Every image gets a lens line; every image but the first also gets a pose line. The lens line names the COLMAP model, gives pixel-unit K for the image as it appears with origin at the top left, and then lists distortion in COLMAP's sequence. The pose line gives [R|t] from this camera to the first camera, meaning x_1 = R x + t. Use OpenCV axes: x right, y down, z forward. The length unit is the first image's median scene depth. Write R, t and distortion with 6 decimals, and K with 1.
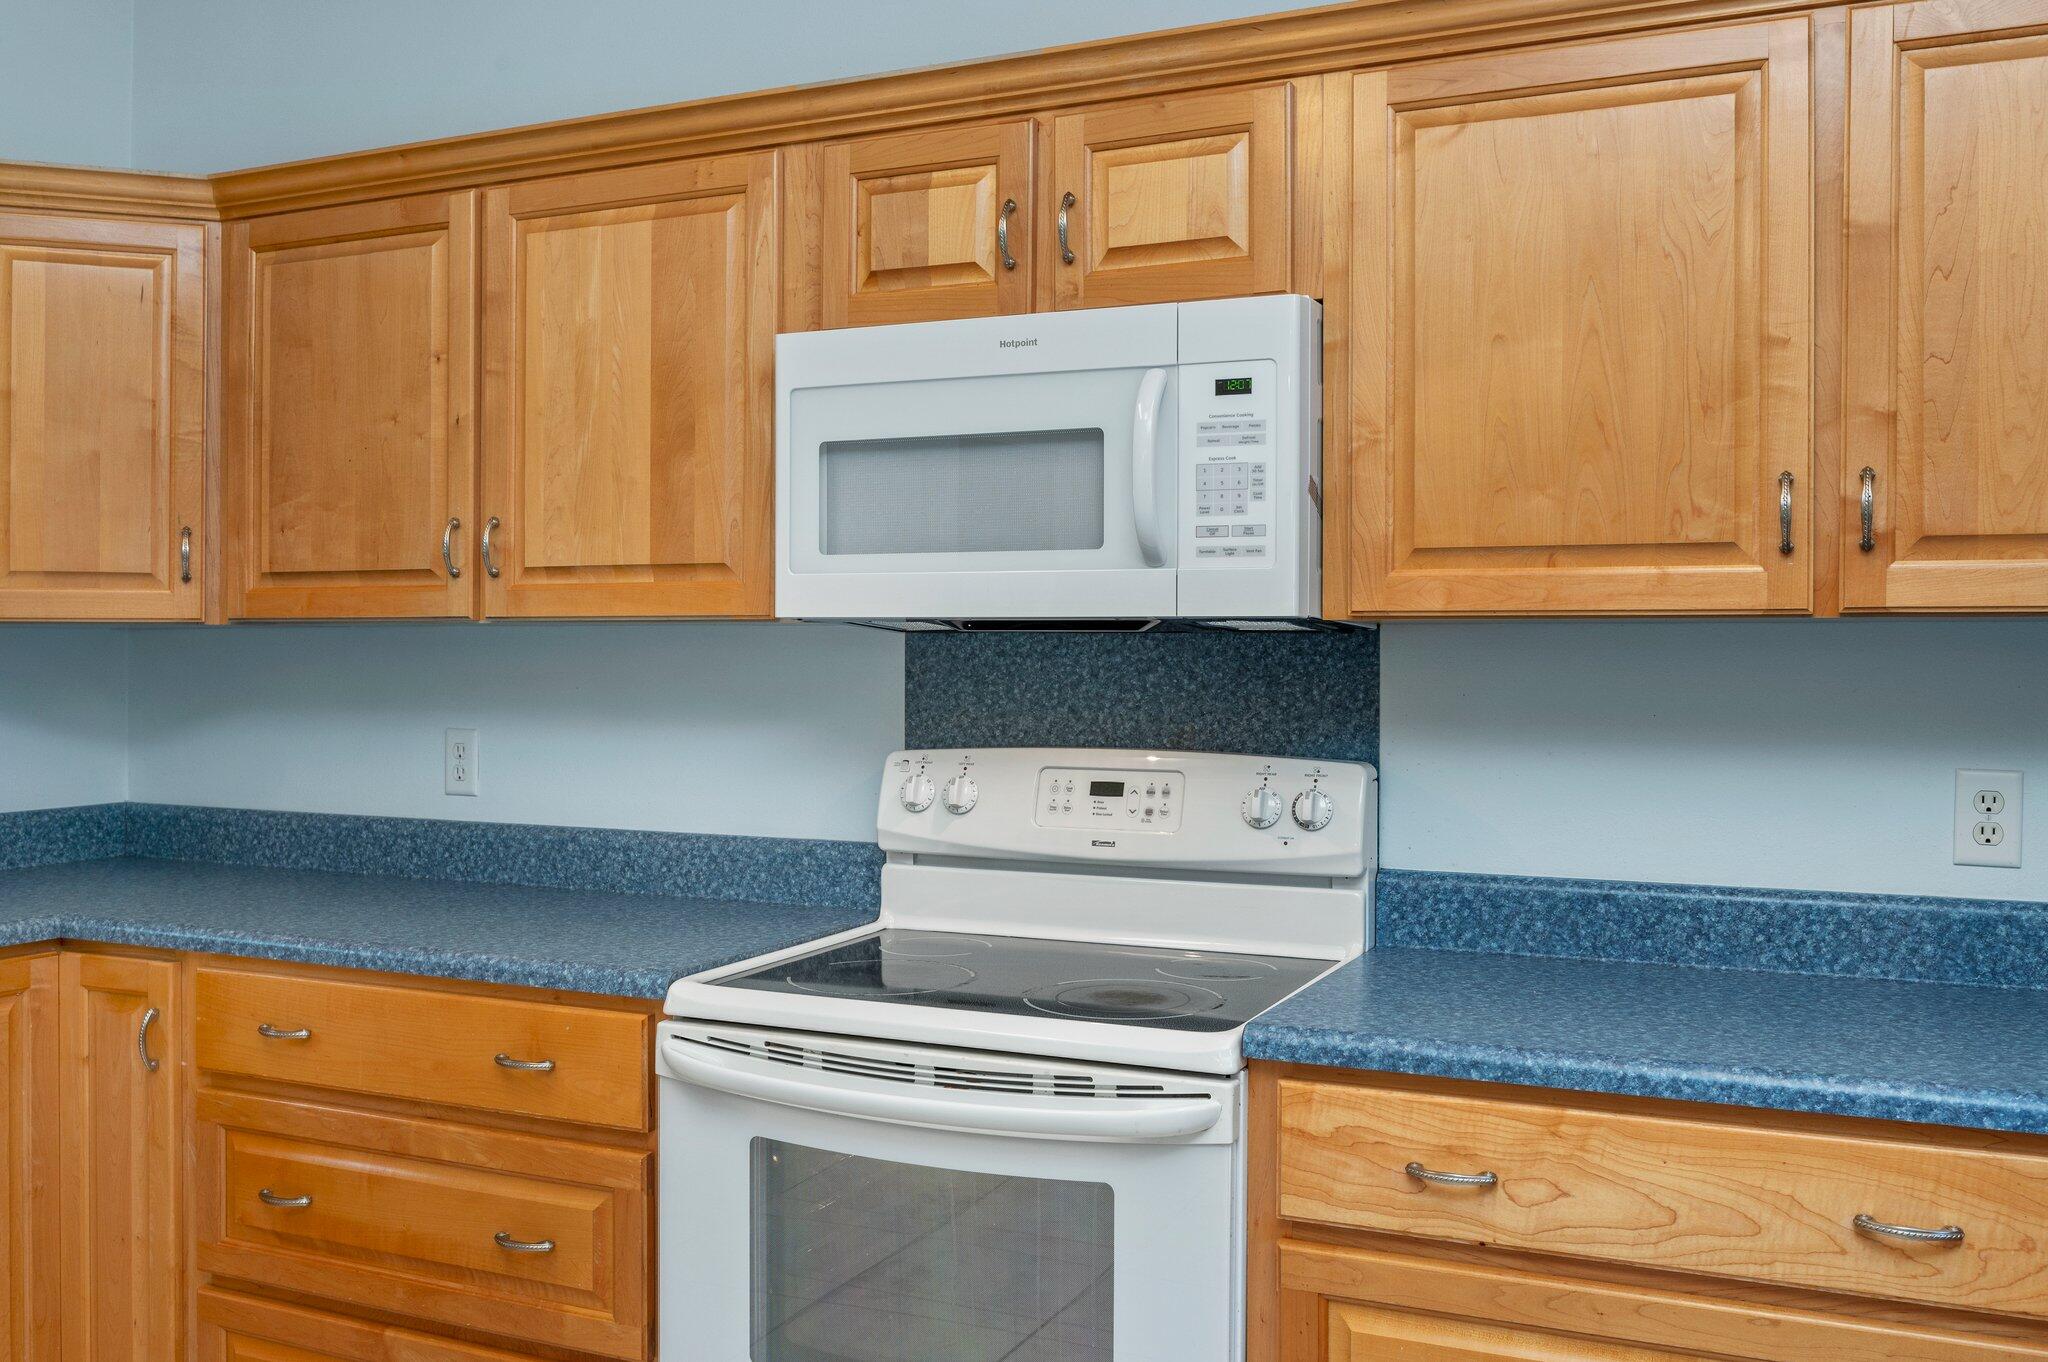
lens RADIAL K [[1792.3, 0, 1004.5], [0, 1792.3, 660.2], [0, 0, 1]] dist [-0.031054, 0.019646]
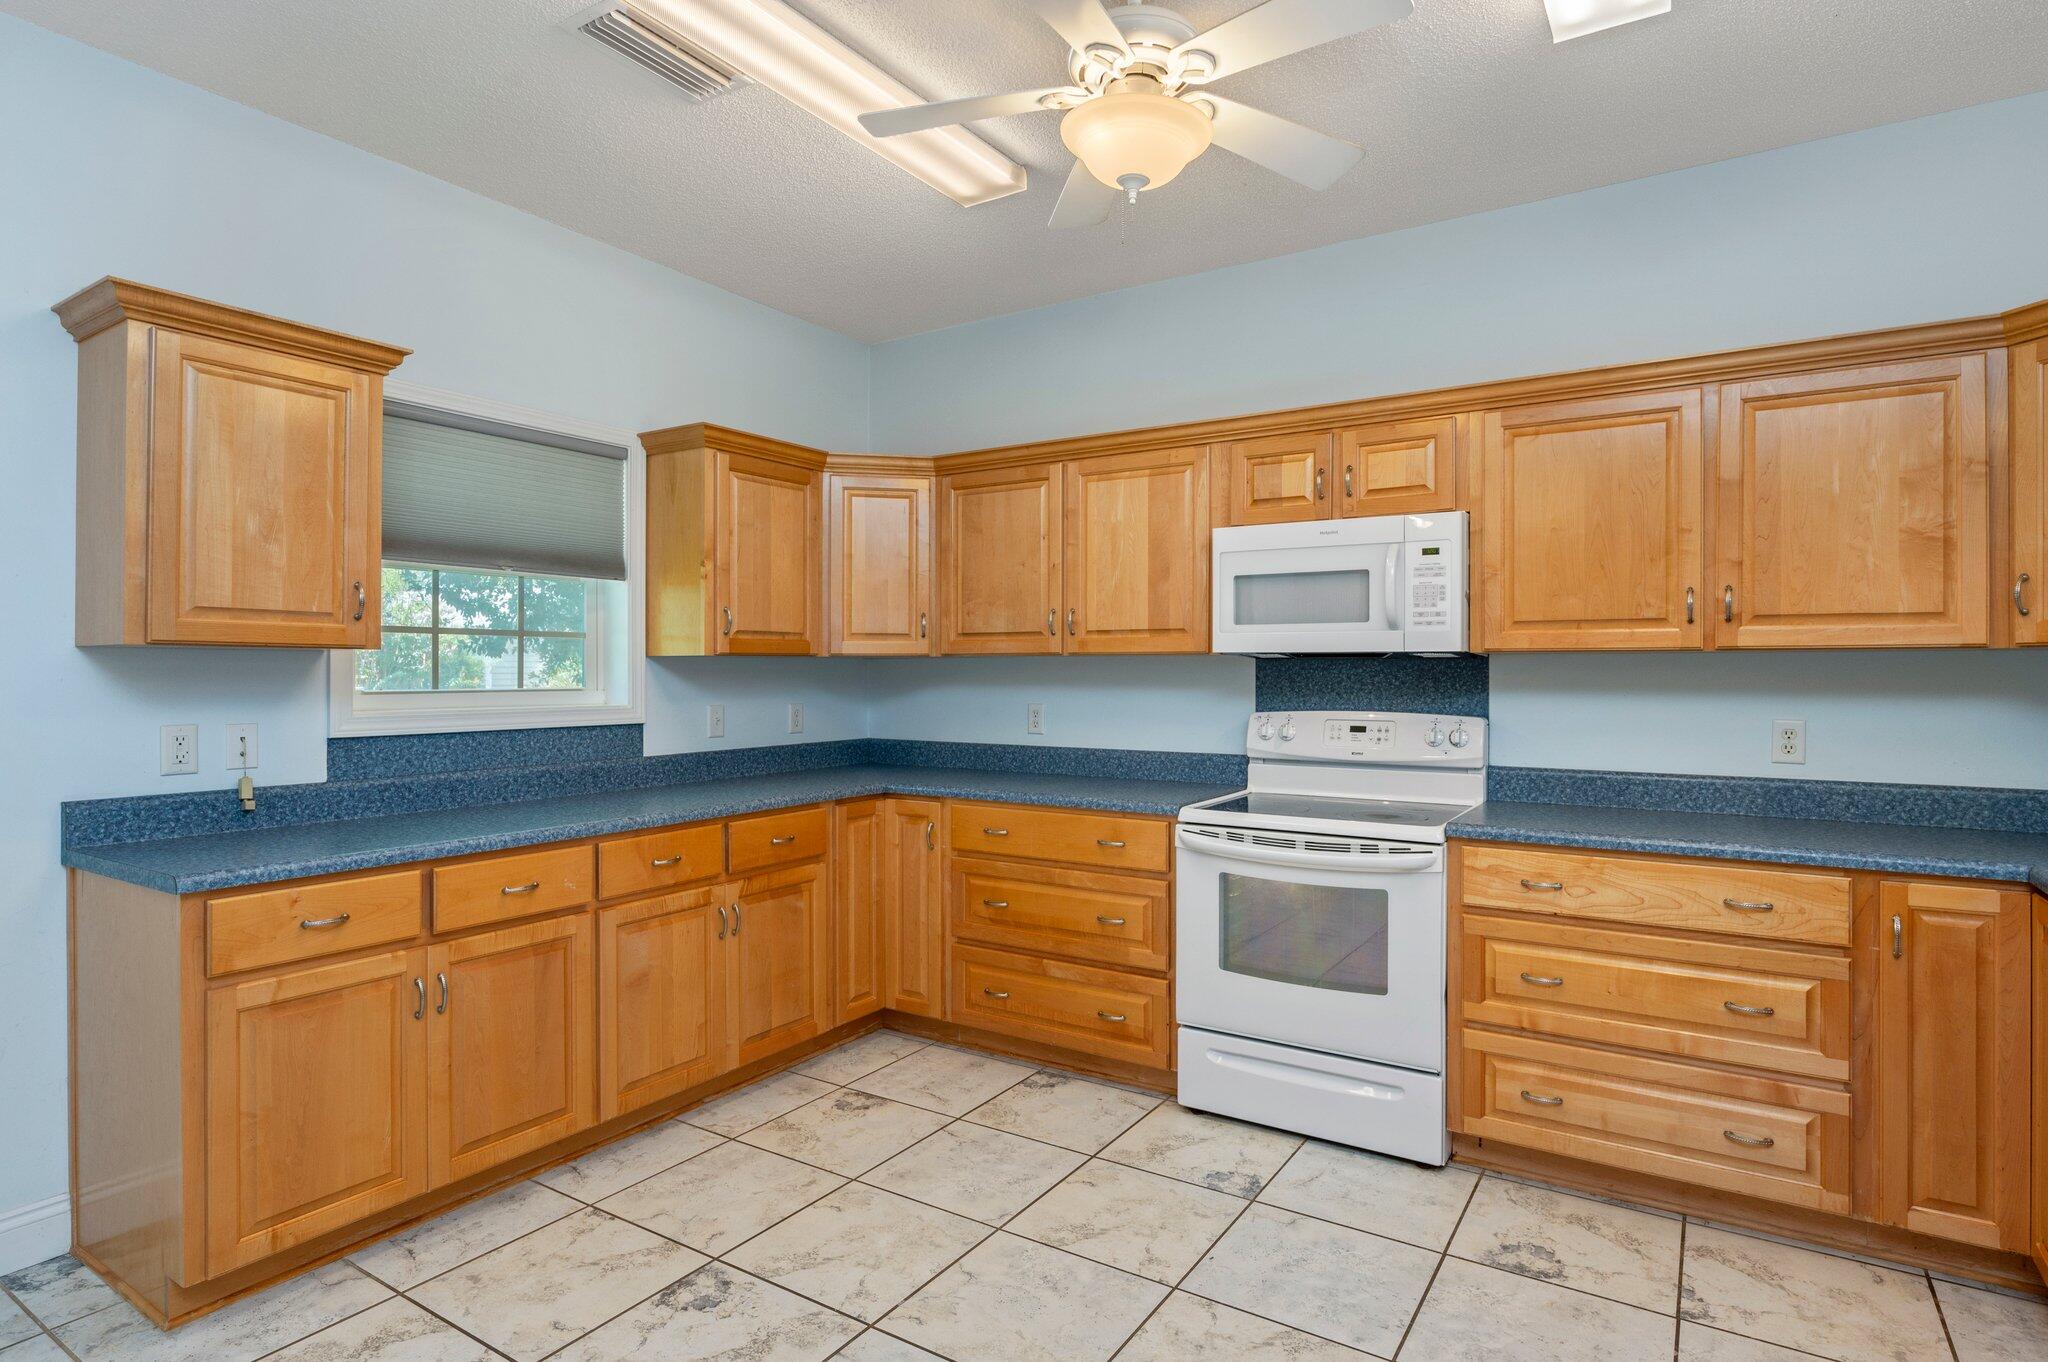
lens RADIAL K [[1073.0, 0, 1015.1], [0, 1073.0, 673.8], [0, 0, 1]] dist [-0.013896, 0.004723]
pose [[0.990411, -0.001702, -0.138143, -0.197011], [0.001486, 0.999998, -0.001670, 0.005546], [0.138146, 0.001448, 0.990411, -0.407772]]
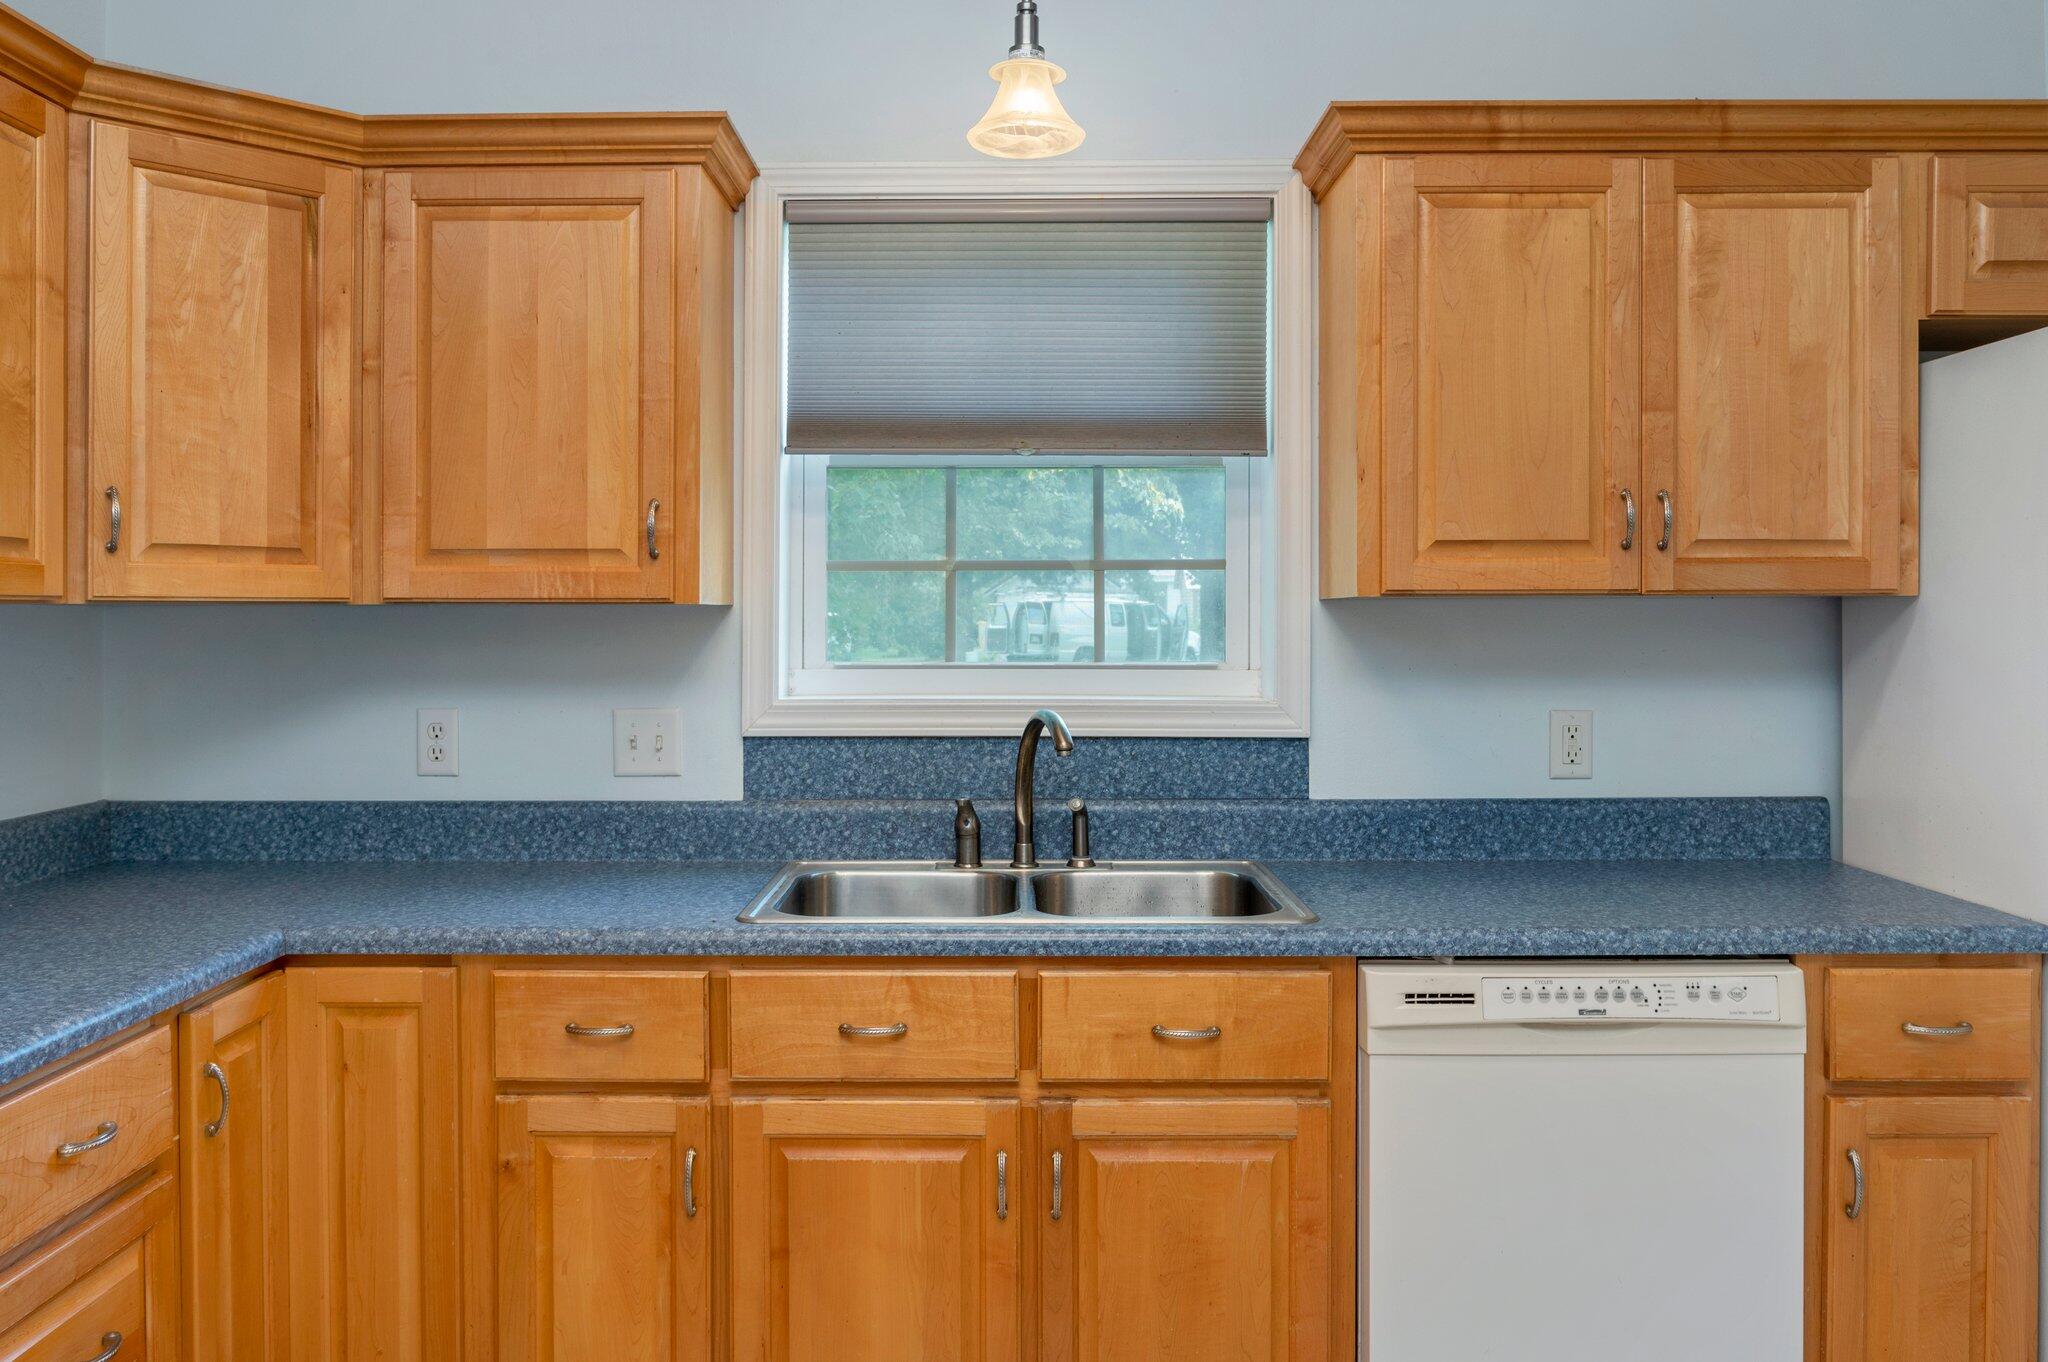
lens RADIAL K [[1795.5, 0, 1008.9], [0, 1795.5, 649.0], [0, 0, 1]] dist [0.054991, 0.001987]
pose [[0.423270, 0.003805, -0.905996, 0.159191], [-0.000295, 0.999992, 0.004061, 0.004695], [0.906003, -0.001451, 0.423268, 0.293925]]
